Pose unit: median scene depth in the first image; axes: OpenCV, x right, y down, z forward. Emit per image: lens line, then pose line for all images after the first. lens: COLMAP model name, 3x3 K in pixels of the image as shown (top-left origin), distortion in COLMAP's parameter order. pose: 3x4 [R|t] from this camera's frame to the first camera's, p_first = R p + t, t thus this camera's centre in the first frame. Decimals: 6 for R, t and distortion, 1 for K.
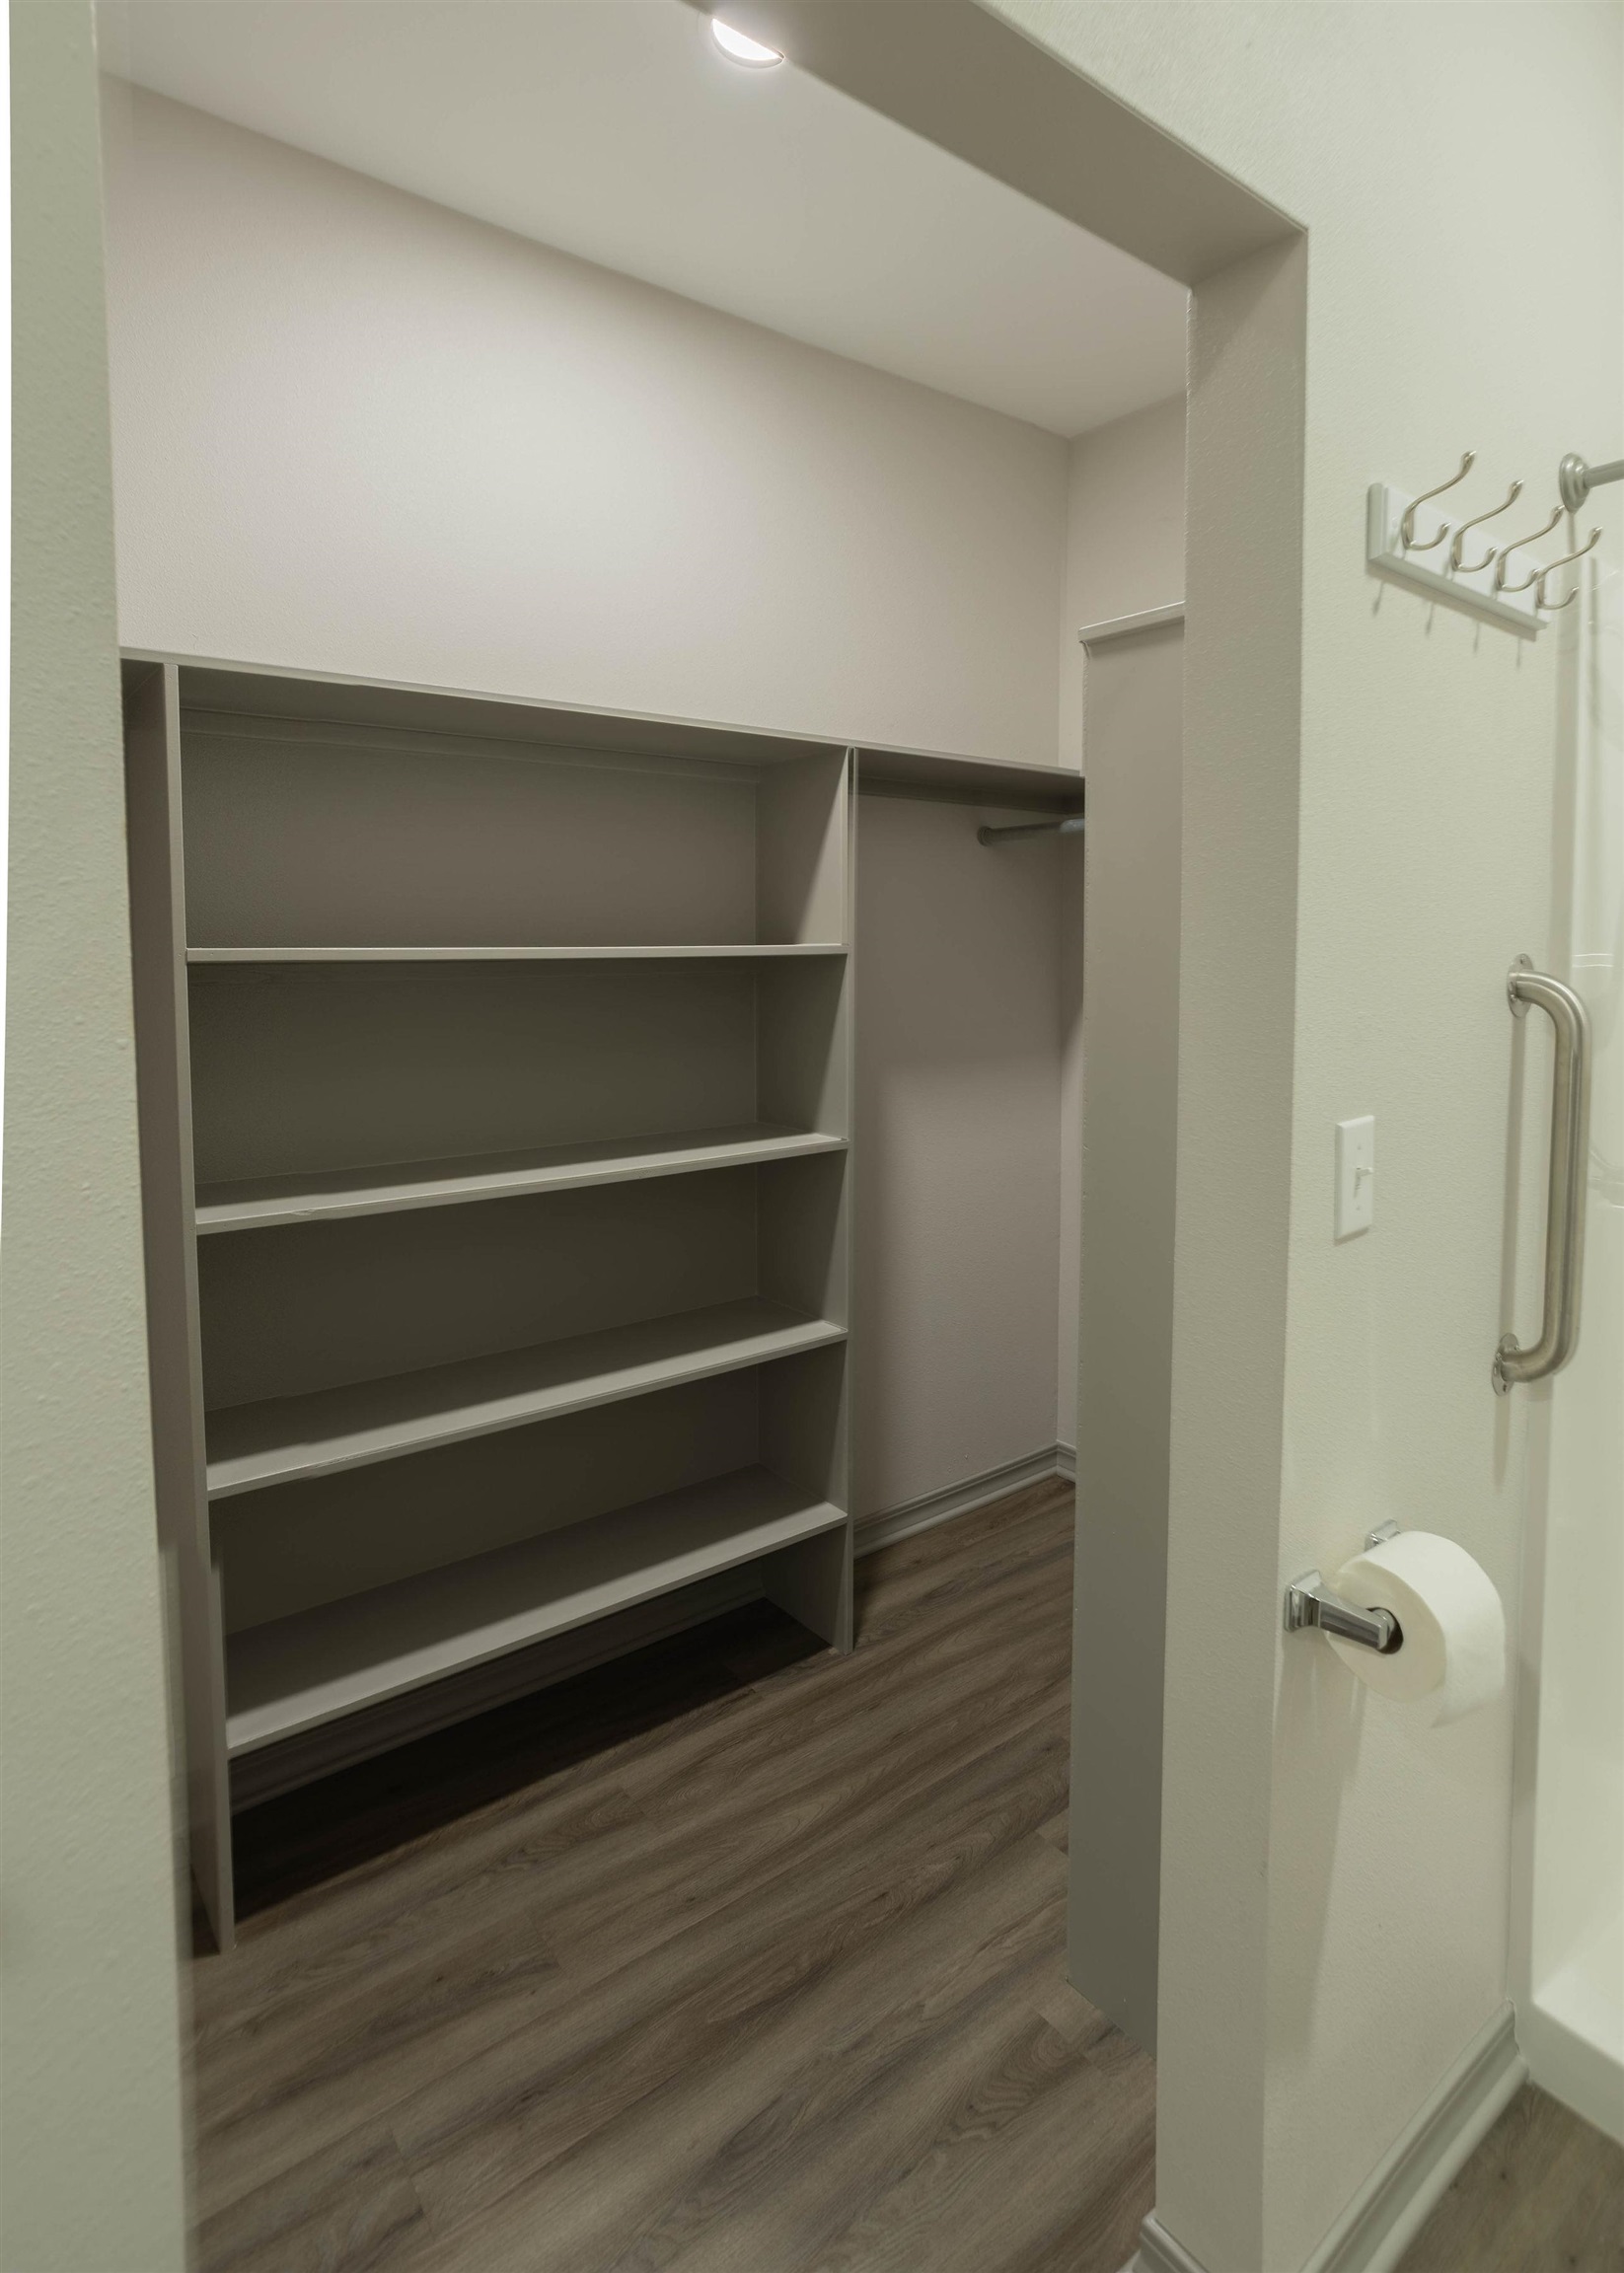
lens RADIAL K [[1199.4, 0, 815.5], [0, 1199.4, 1031.6], [0, 0, 1]] dist [-0.040009, 0.026489]
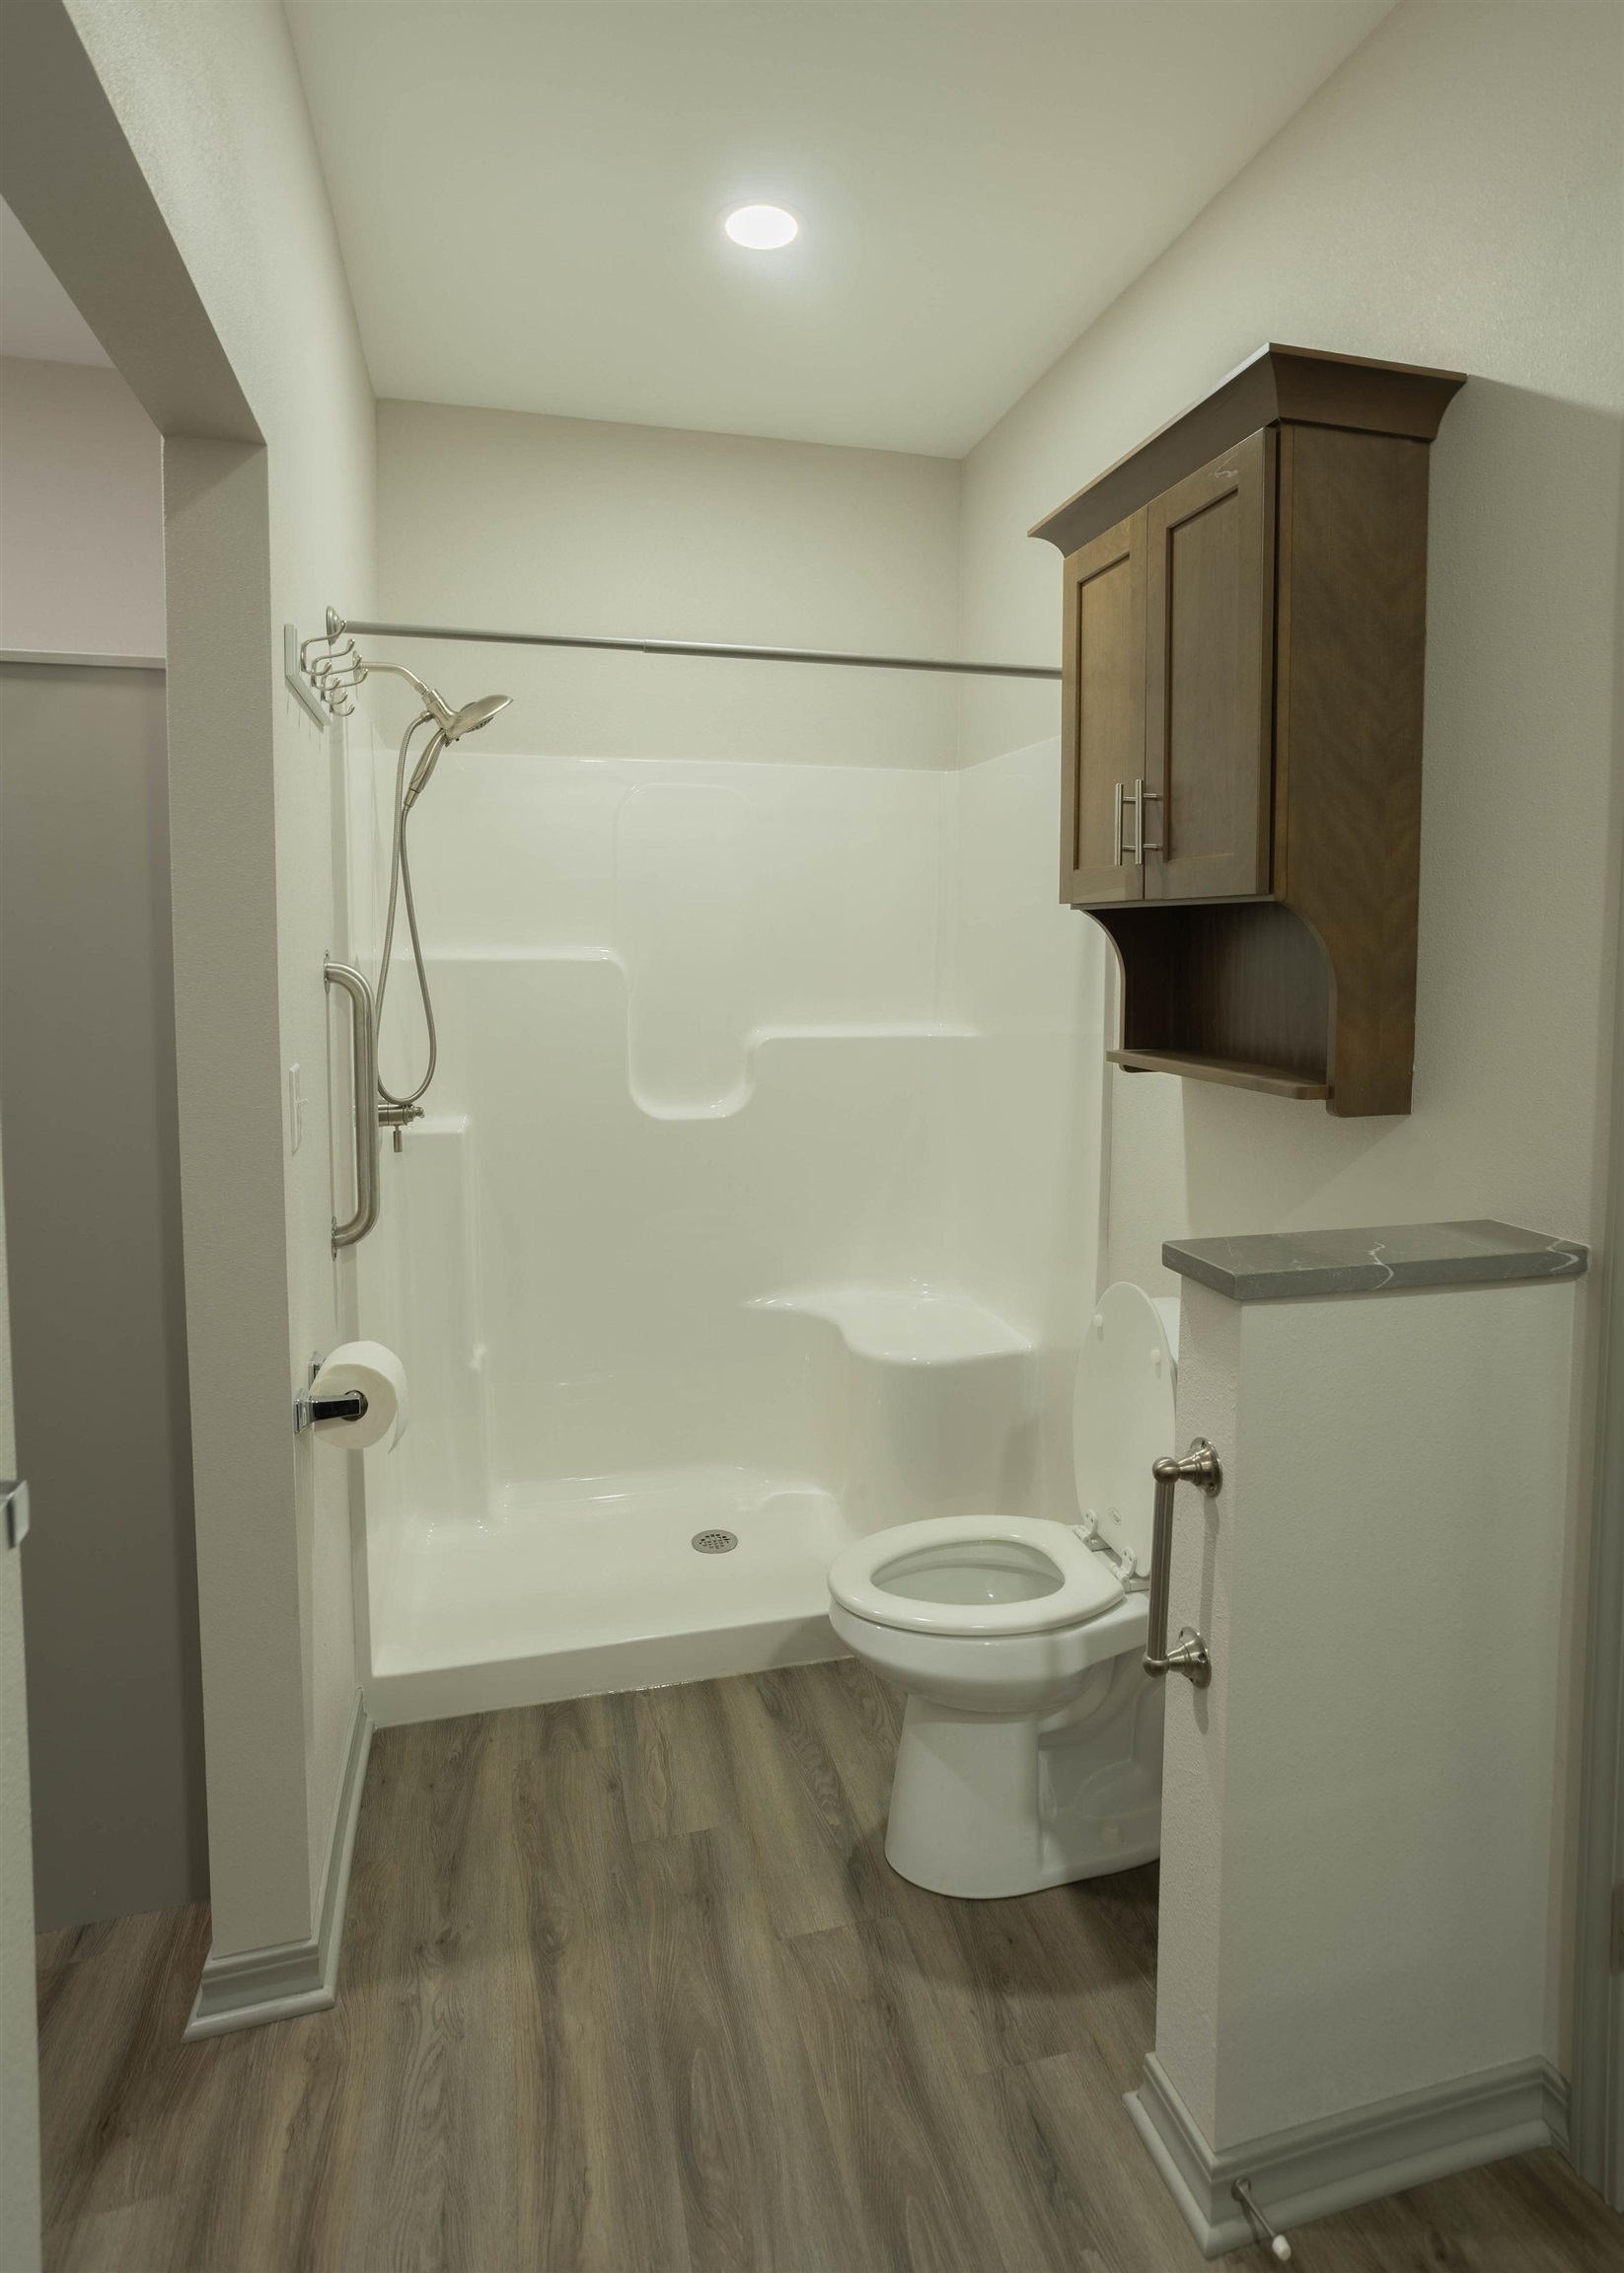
lens RADIAL K [[1199.4, 0, 815.5], [0, 1199.4, 1031.6], [0, 0, 1]] dist [-0.040009, 0.026489]
pose [[0.396768, -0.067022, 0.915469, -0.500224], [0.063759, 0.996934, 0.045352, 0.006610], [-0.915702, 0.040375, 0.399825, -0.113358]]
